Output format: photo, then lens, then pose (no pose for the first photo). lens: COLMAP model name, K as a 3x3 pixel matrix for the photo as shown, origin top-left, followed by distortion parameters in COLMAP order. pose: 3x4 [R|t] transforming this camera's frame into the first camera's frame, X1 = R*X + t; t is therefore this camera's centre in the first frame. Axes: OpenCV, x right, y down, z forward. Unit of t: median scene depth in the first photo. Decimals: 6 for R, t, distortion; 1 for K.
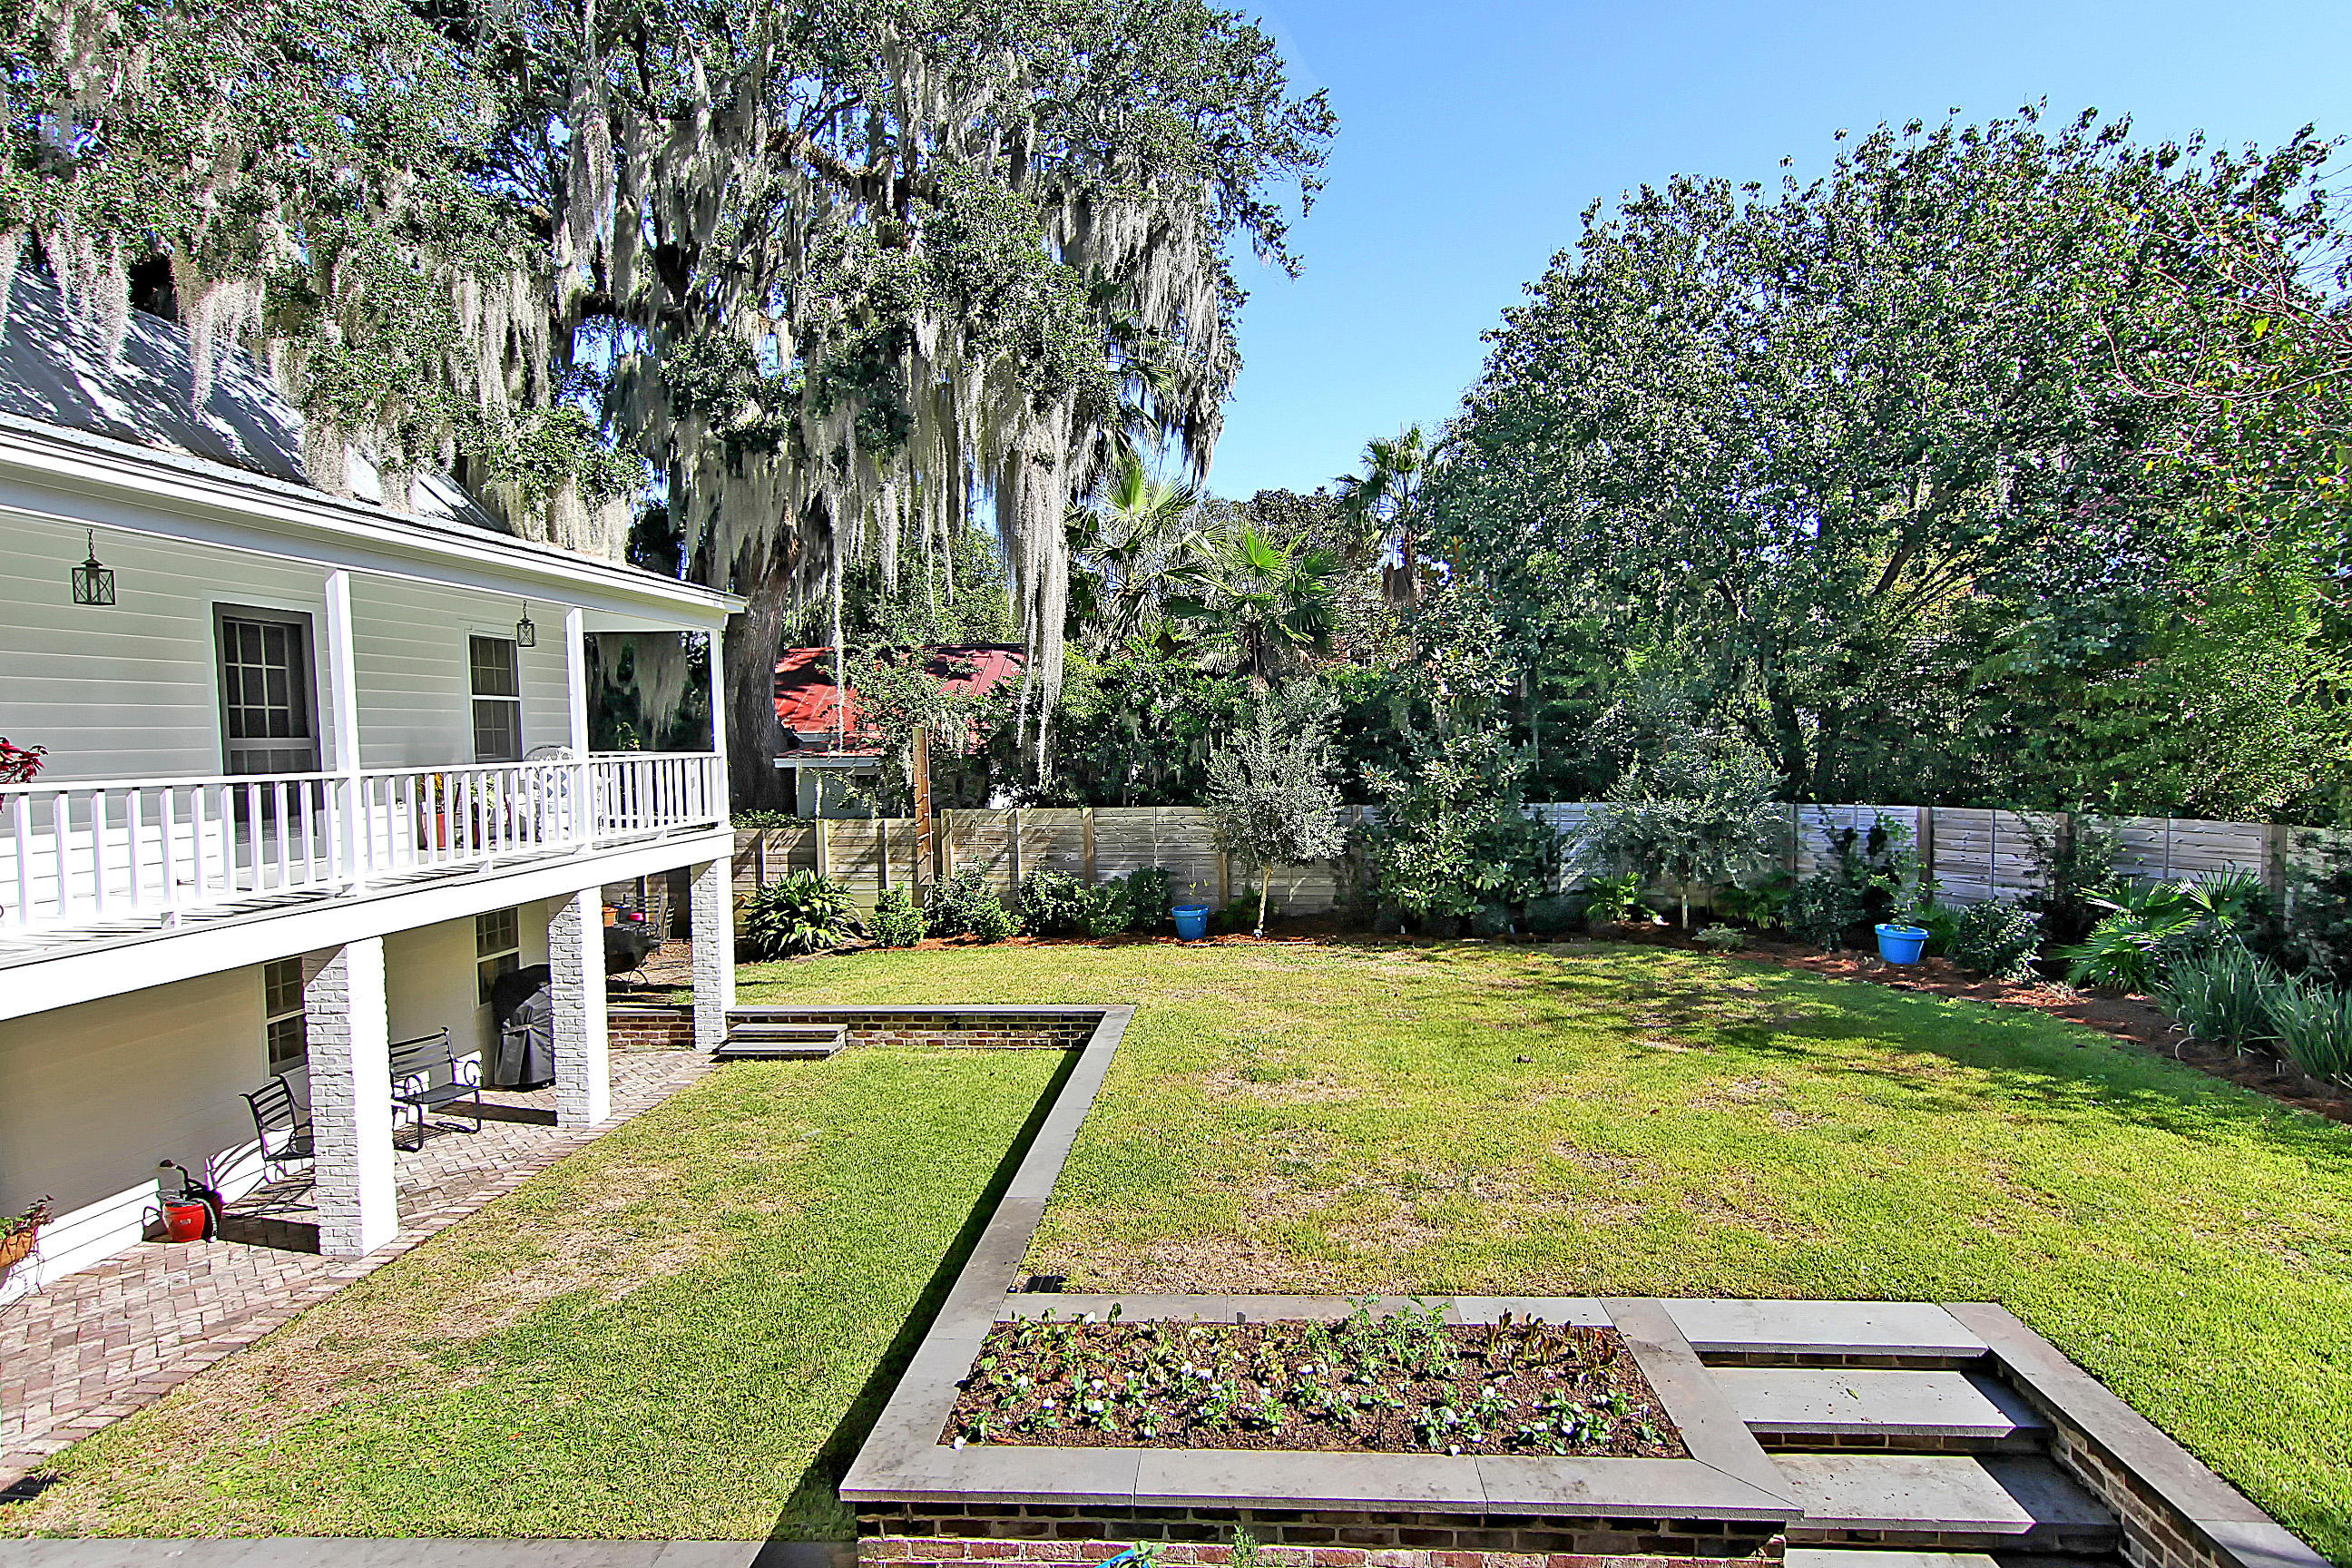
lens RADIAL K [[1233.2, 0, 1214.3], [0, 1233.2, 837.5], [0, 0, 1]] dist [0.017305, 0.001444]
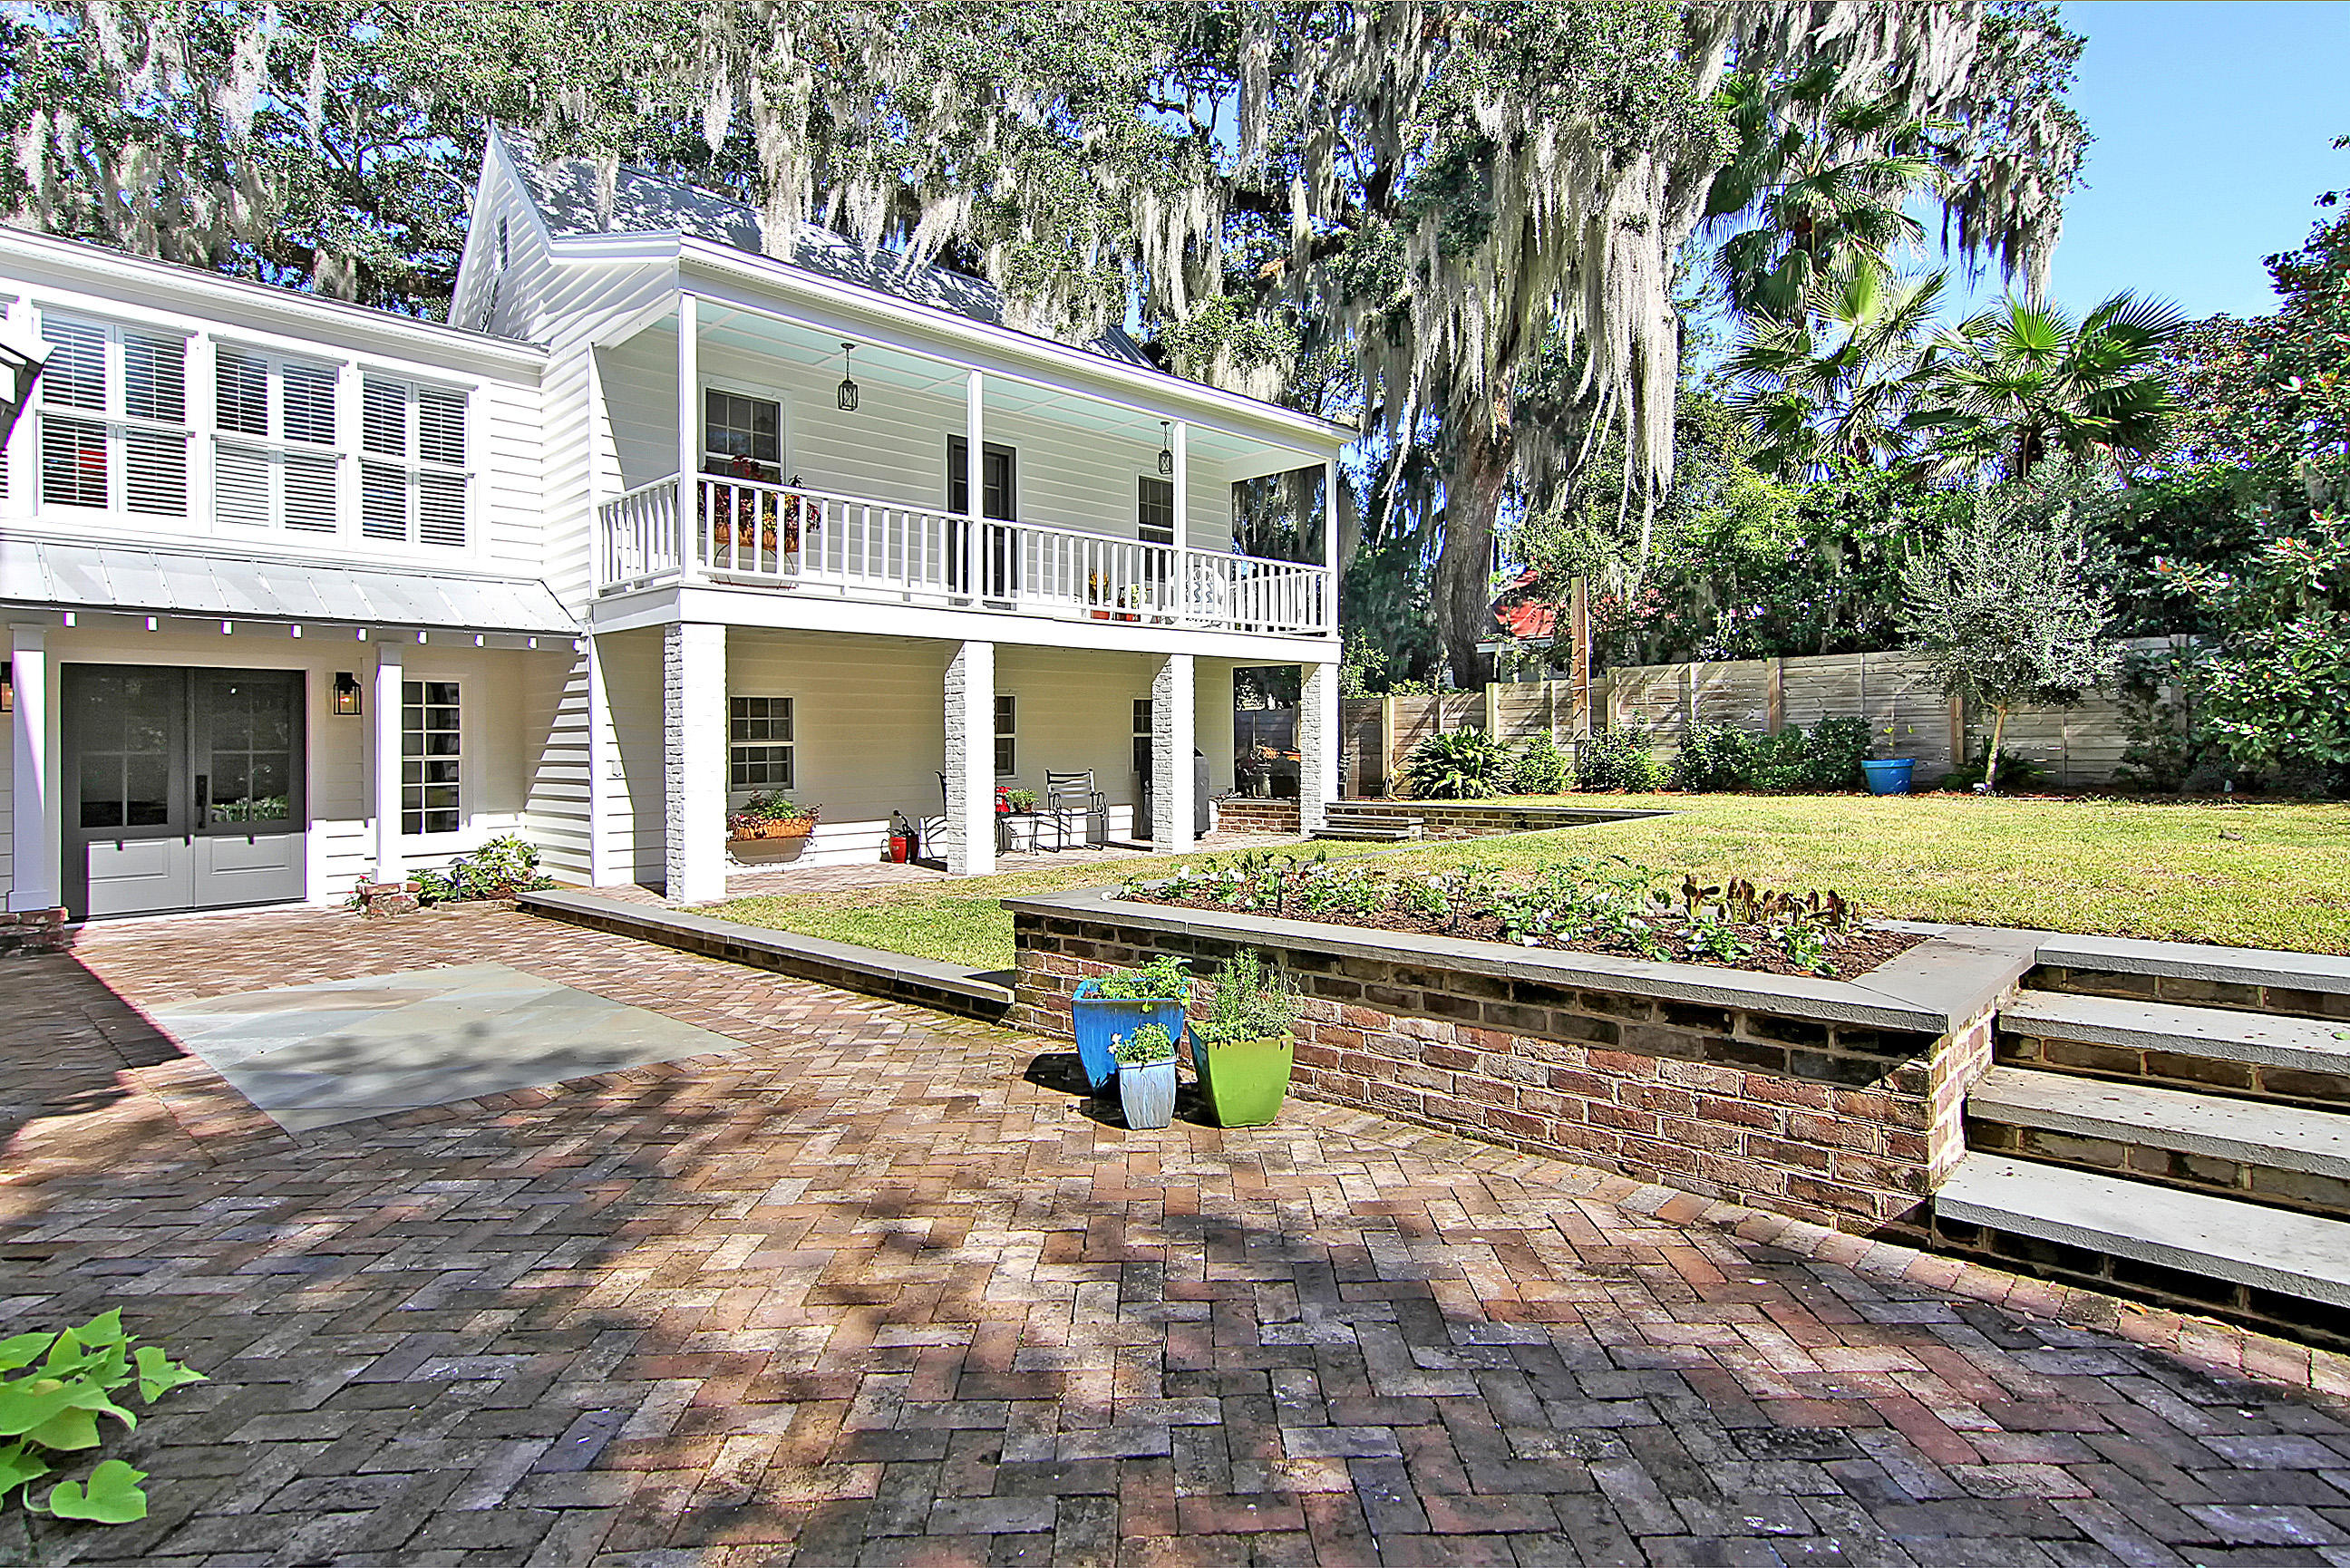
lens RADIAL K [[1232.0, 0, 1171.4], [0, 1232.0, 790.3], [0, 0, 1]] dist [0.017305, 0.001444]
pose [[0.751094, 0.012604, -0.660075, 0.225385], [-0.048182, 0.998198, -0.035766, 0.175219], [0.658435, 0.058667, 0.750348, 0.087133]]
